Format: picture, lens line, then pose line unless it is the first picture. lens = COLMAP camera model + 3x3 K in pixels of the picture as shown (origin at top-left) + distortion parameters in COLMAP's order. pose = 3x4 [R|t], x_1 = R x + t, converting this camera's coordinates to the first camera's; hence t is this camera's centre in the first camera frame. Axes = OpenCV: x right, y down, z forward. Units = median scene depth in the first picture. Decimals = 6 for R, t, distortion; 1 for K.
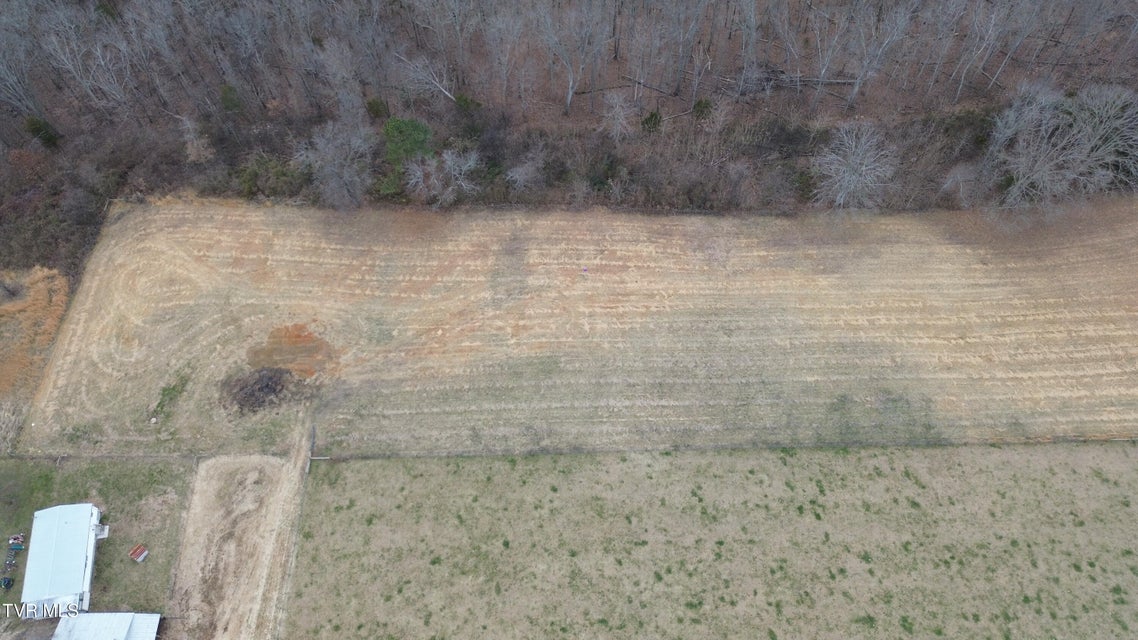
lens RADIAL K [[793.3, 0, 567.4], [0, 793.3, 323.6], [0, 0, 1]] dist [0.102141, -0.110802]
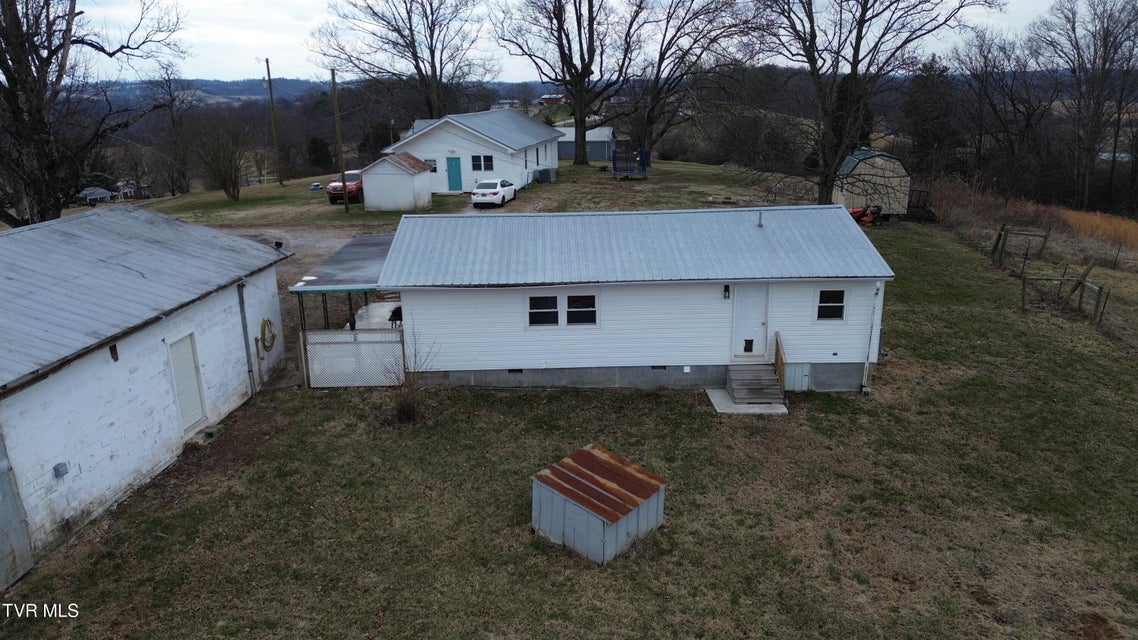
lens RADIAL K [[792.4, 0, 567.4], [0, 792.4, 318.7], [0, 0, 1]] dist [0.098063, -0.094486]
pose [[-0.134024, 0.290752, -0.947365, -0.395148], [-0.871054, 0.421301, 0.252528, 0.229278], [0.472549, 0.859051, 0.196796, 0.893865]]
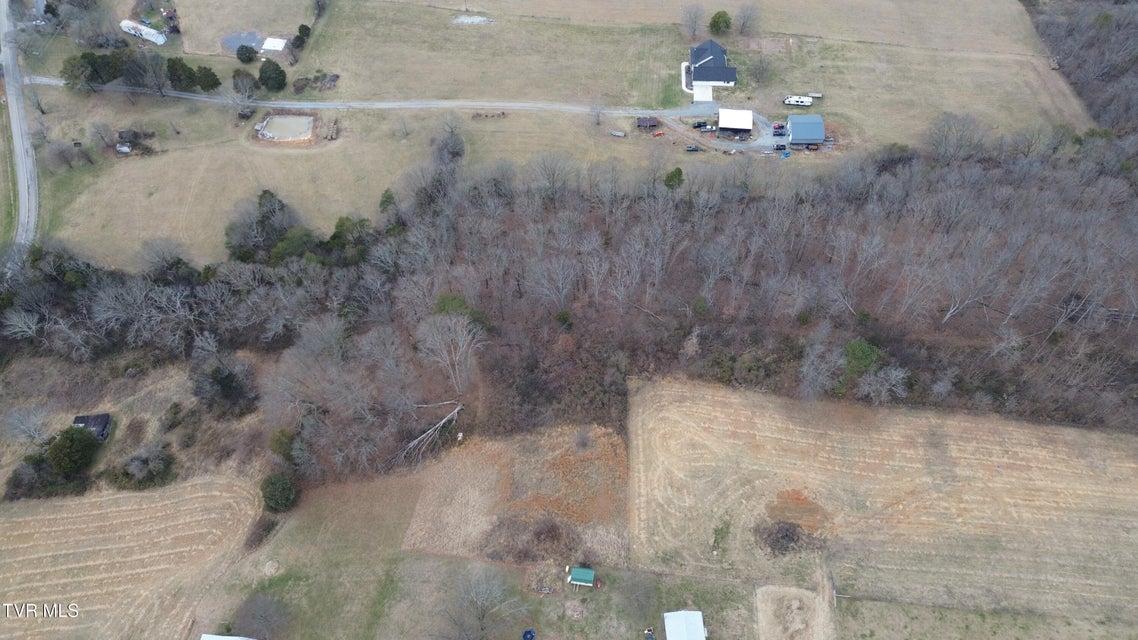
lens RADIAL K [[802.4, 0, 565.2], [0, 802.4, 315.1], [0, 0, 1]] dist [0.081056, -0.069062]
pose [[0.994034, 0.082785, -0.071014, -0.730544], [-0.090102, 0.990175, -0.106933, -0.124972], [0.061463, 0.112693, 0.991727, -0.509726]]
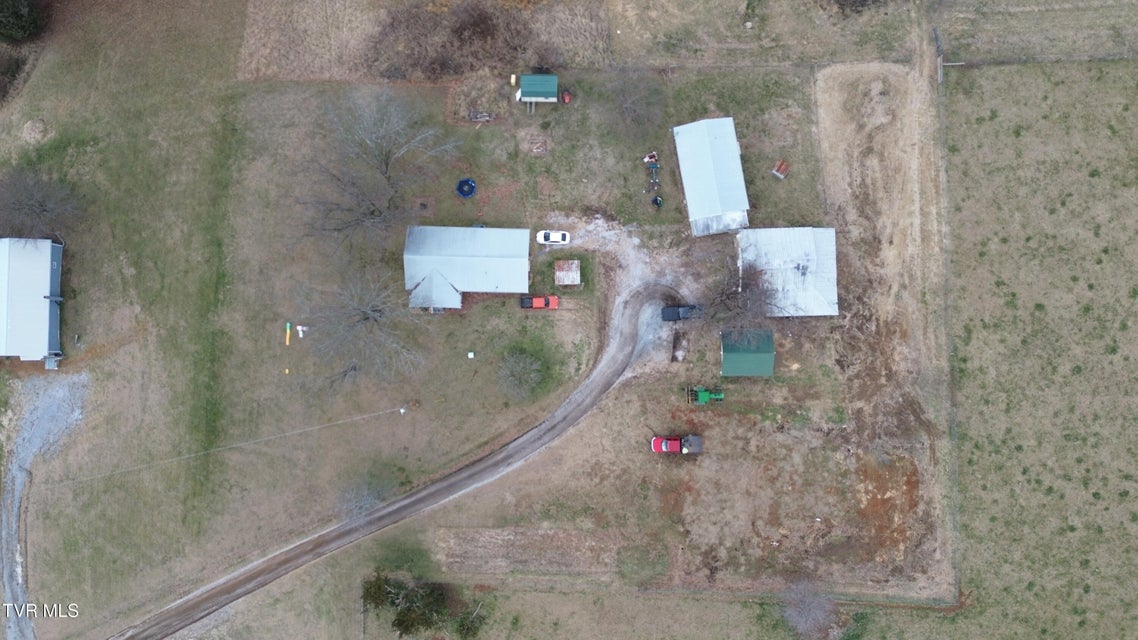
lens RADIAL K [[802.4, 0, 565.2], [0, 802.4, 315.1], [0, 0, 1]] dist [0.081056, -0.069062]
pose [[0.999819, -0.017802, 0.006644, -0.745550], [0.013509, 0.911841, 0.410321, 0.042978], [-0.013363, -0.410157, 0.911917, 0.062726]]
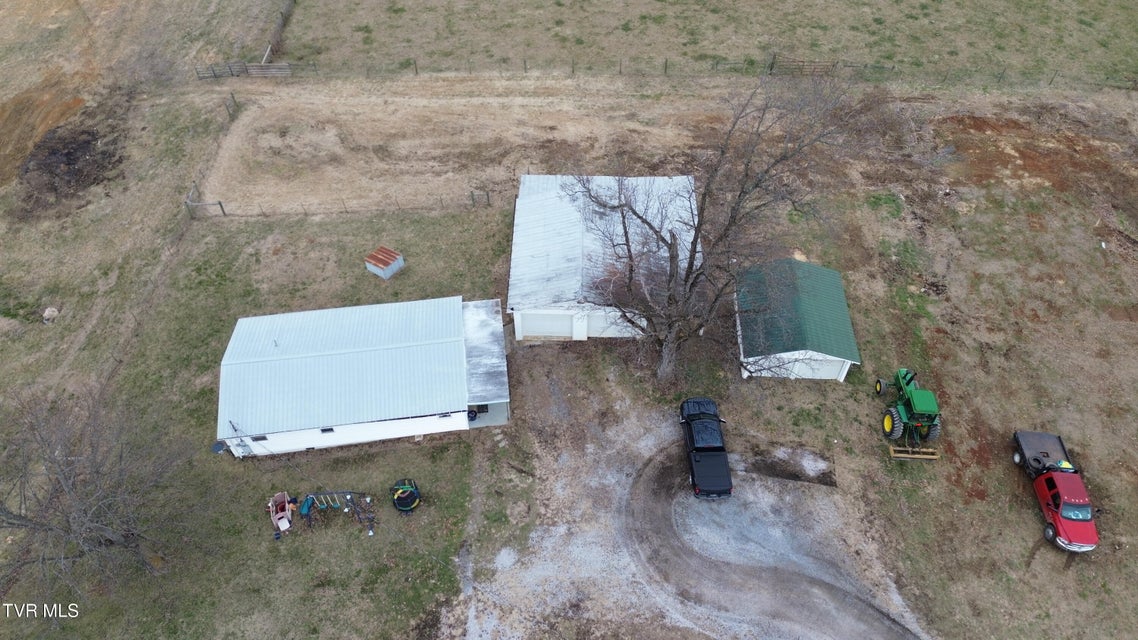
lens RADIAL K [[792.4, 0, 567.4], [0, 792.4, 318.7], [0, 0, 1]] dist [0.098063, -0.094486]
pose [[0.027716, -0.765640, 0.642672, -0.787733], [0.889640, 0.312062, 0.333405, 0.221116], [-0.455821, 0.562505, 0.689793, 0.624705]]
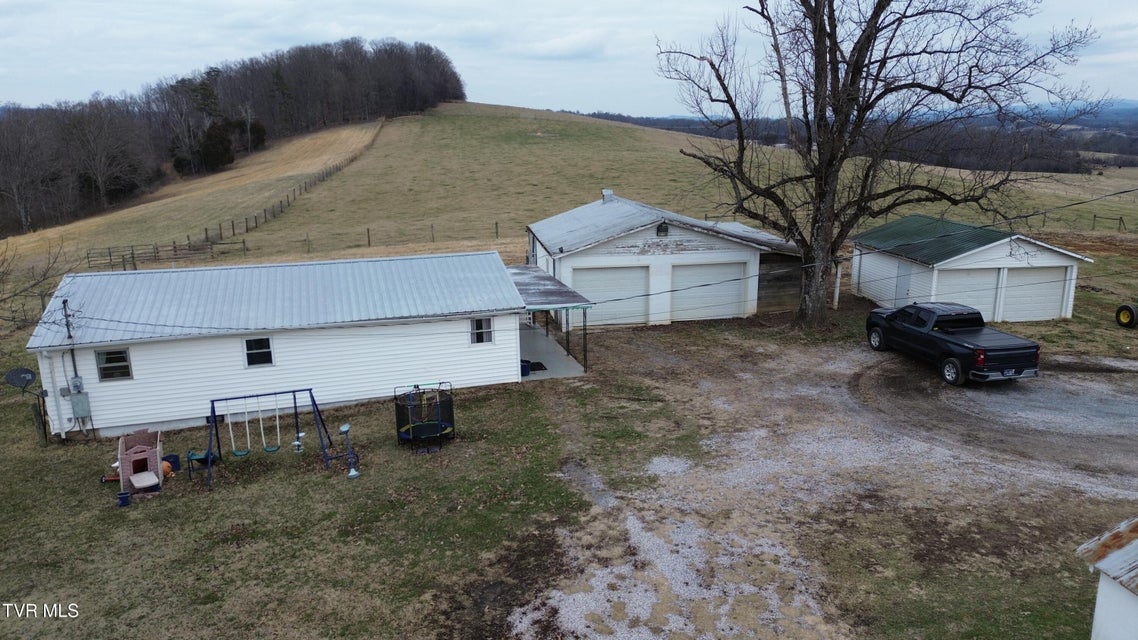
lens RADIAL K [[792.4, 0, 567.4], [0, 792.4, 318.7], [0, 0, 1]] dist [0.098063, -0.094486]
pose [[-0.133999, -0.227446, 0.964527, -0.786074], [0.886407, 0.407675, 0.219281, 0.276125], [-0.443089, 0.884347, 0.146982, 0.867511]]
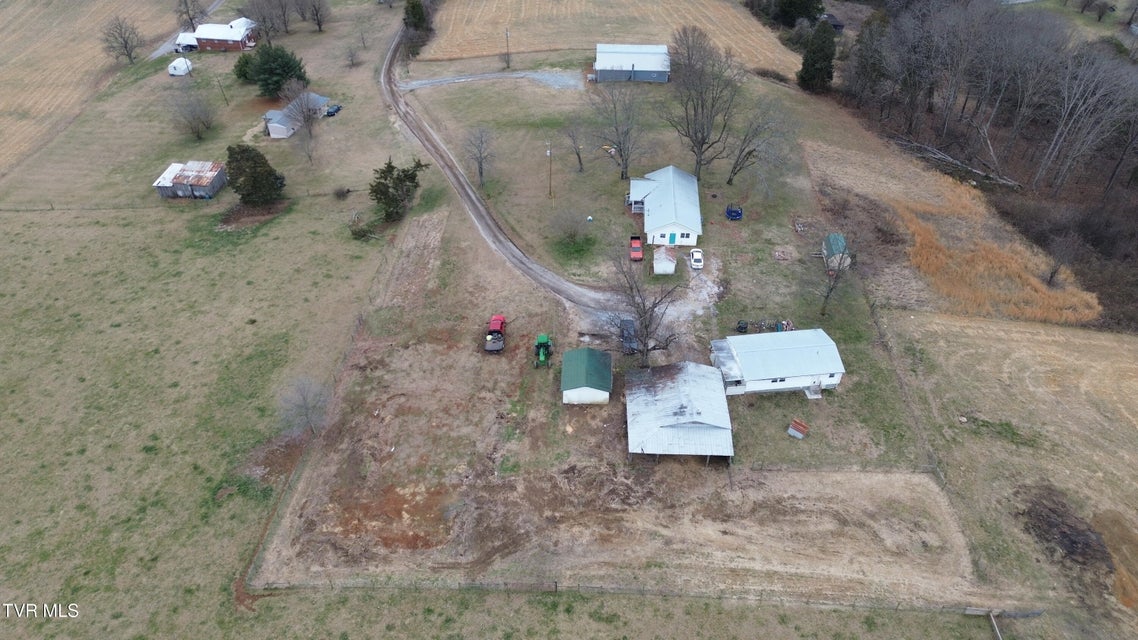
lens RADIAL K [[792.4, 0, 567.4], [0, 792.4, 318.7], [0, 0, 1]] dist [0.098063, -0.094486]
pose [[-0.025197, 0.667273, -0.744387, 0.006312], [-0.890464, 0.323451, 0.320084, 0.183569], [0.454356, 0.670915, 0.586033, 0.323036]]
